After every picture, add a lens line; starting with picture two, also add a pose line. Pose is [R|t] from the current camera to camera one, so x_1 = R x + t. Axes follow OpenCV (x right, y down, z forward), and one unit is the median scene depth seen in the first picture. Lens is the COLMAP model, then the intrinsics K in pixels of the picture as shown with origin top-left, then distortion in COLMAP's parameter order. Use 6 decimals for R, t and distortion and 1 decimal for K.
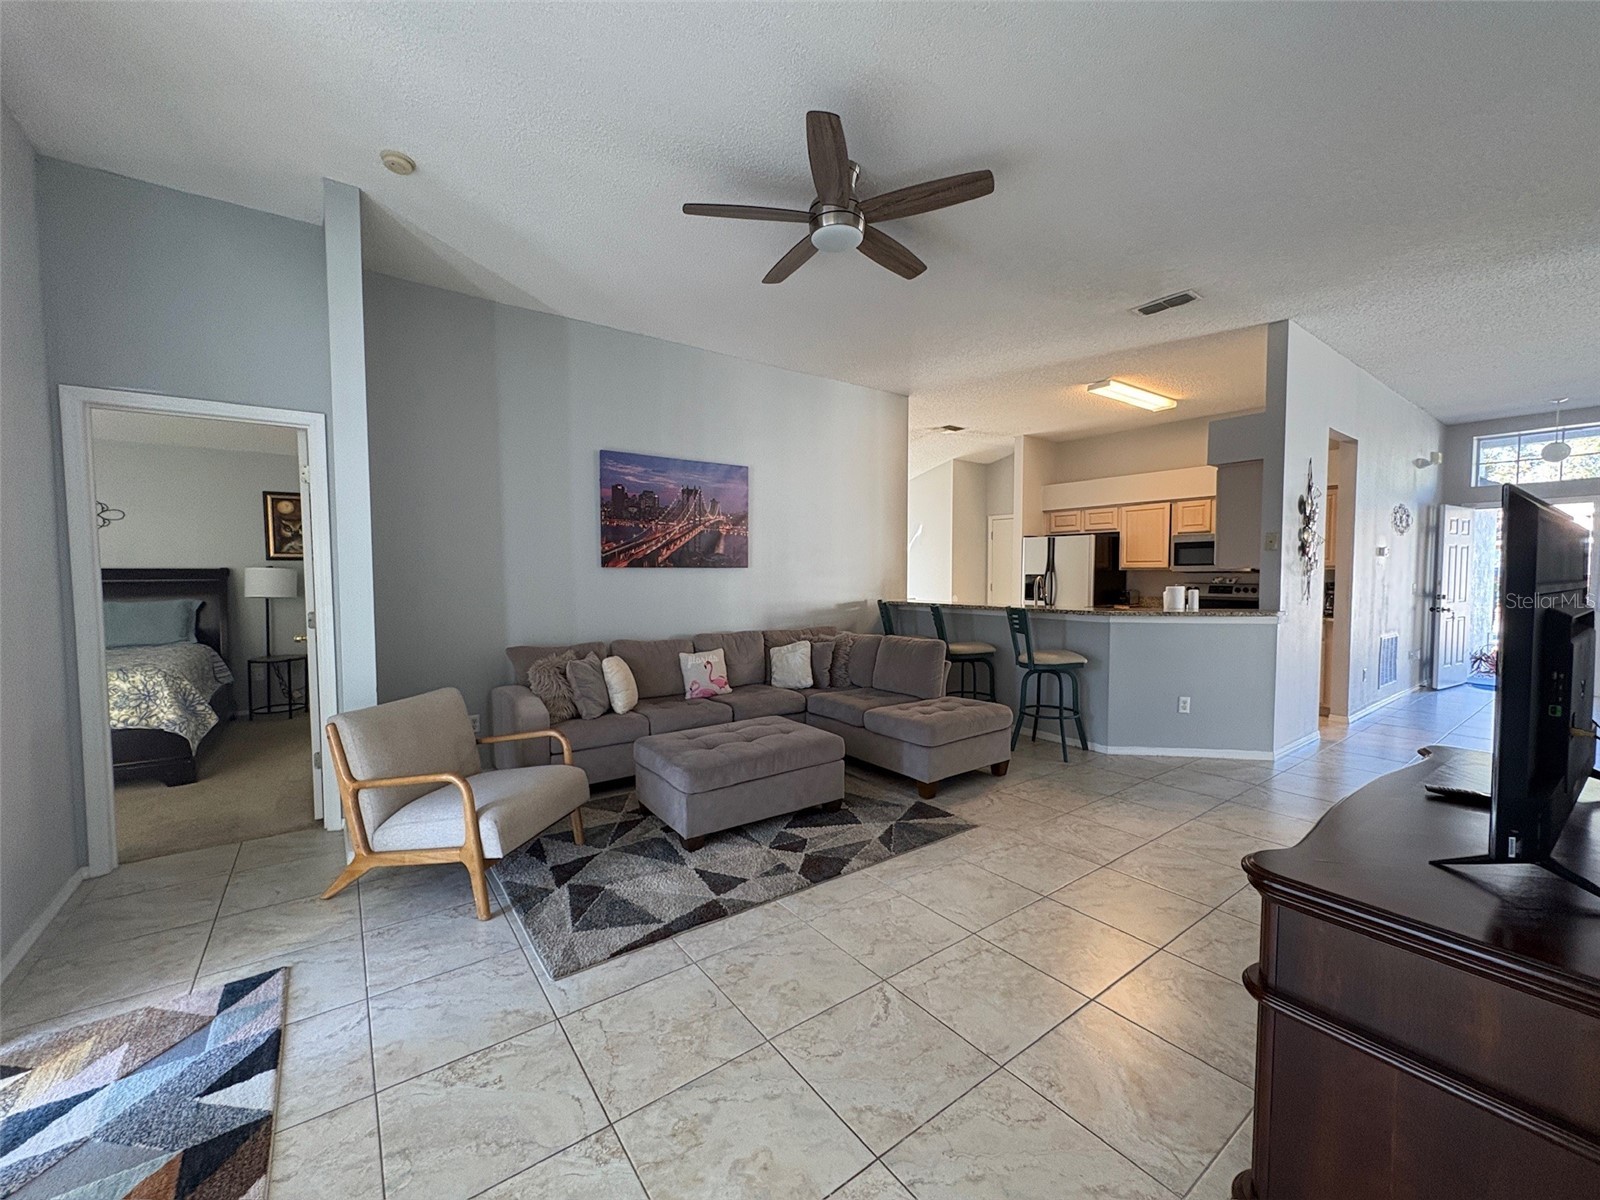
lens RADIAL K [[645.2, 0, 794.6], [0, 645.2, 601.9], [0, 0, 1]] dist [-0.000057, -0.000218]
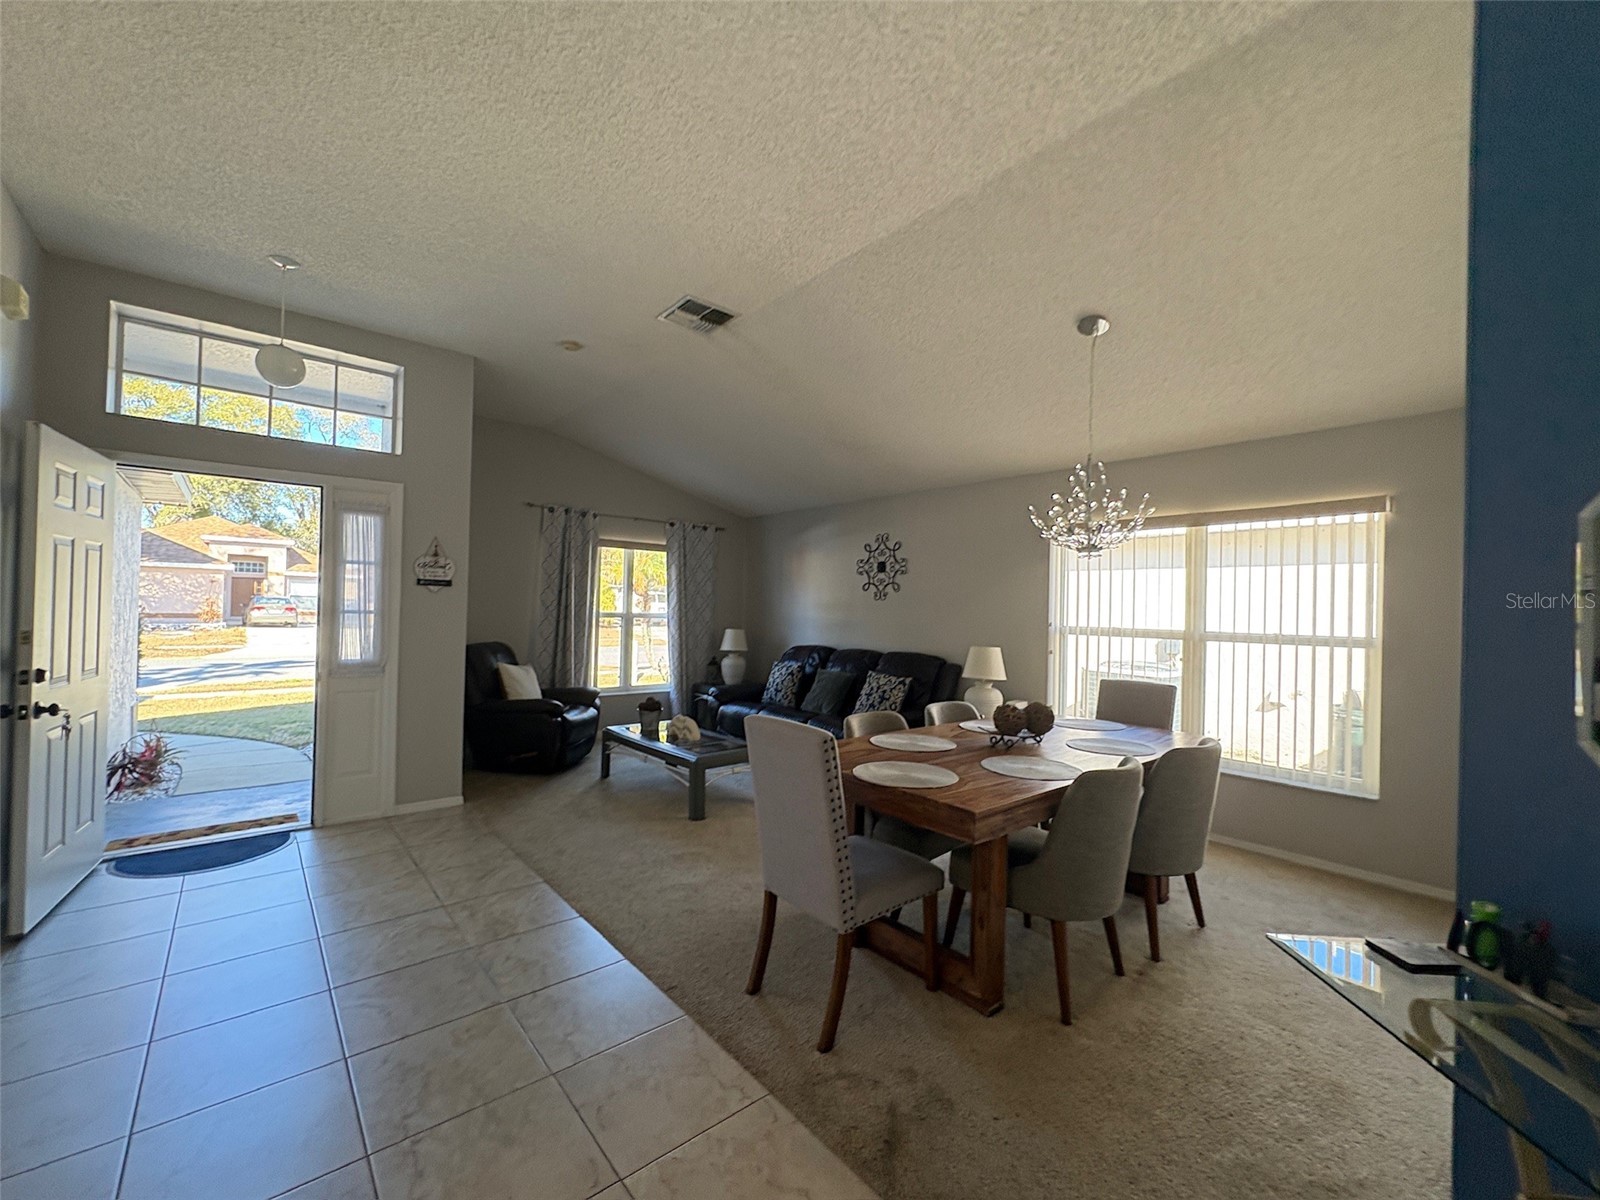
lens RADIAL K [[645.2, 0, 794.6], [0, 645.2, 601.9], [0, 0, 1]] dist [-0.000057, -0.000218]
pose [[-0.069909, 0.009555, 0.997508, 0.332419], [0.023413, 0.999694, -0.007935, -0.020135], [-0.997279, 0.022799, -0.070111, 0.324912]]
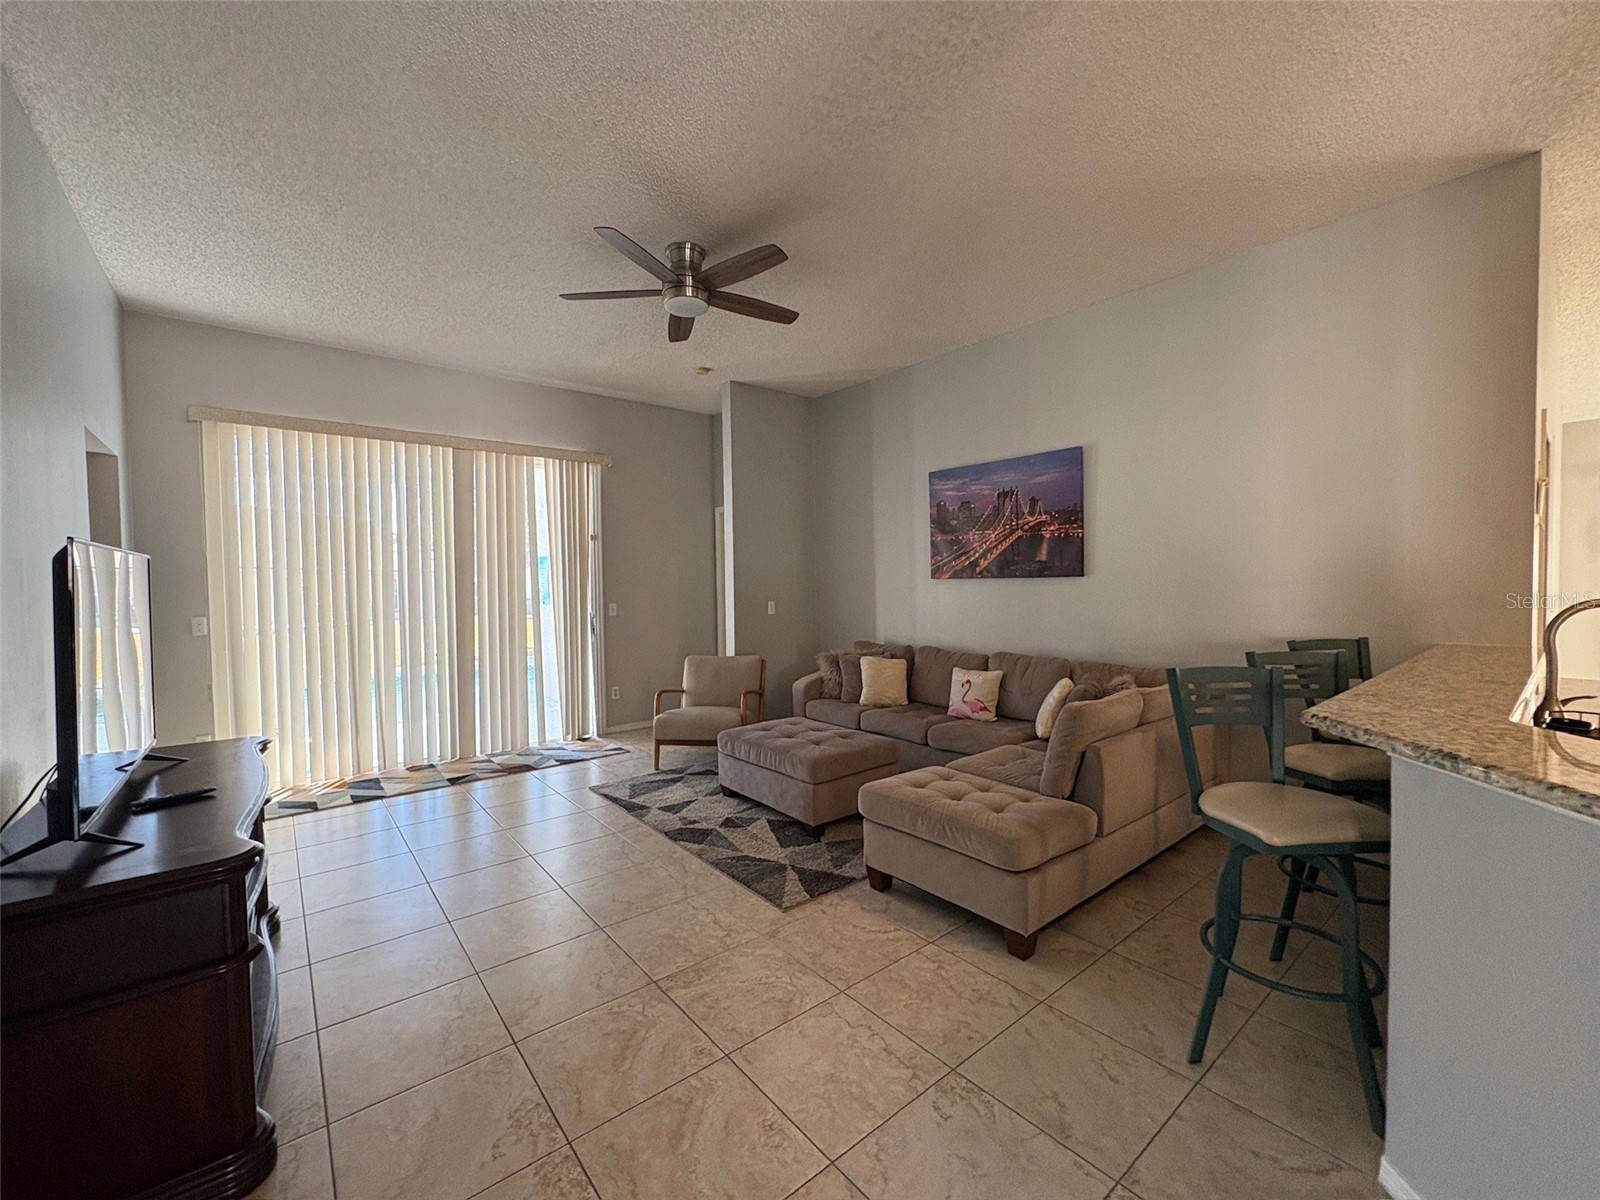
lens RADIAL K [[645.2, 0, 794.6], [0, 645.2, 601.9], [0, 0, 1]] dist [-0.000057, -0.000218]
pose [[0.049961, 0.032144, -0.998234, 1.121267], [-0.031670, 0.999030, 0.030584, -0.058489], [0.998249, 0.030086, 0.050930, 1.016563]]
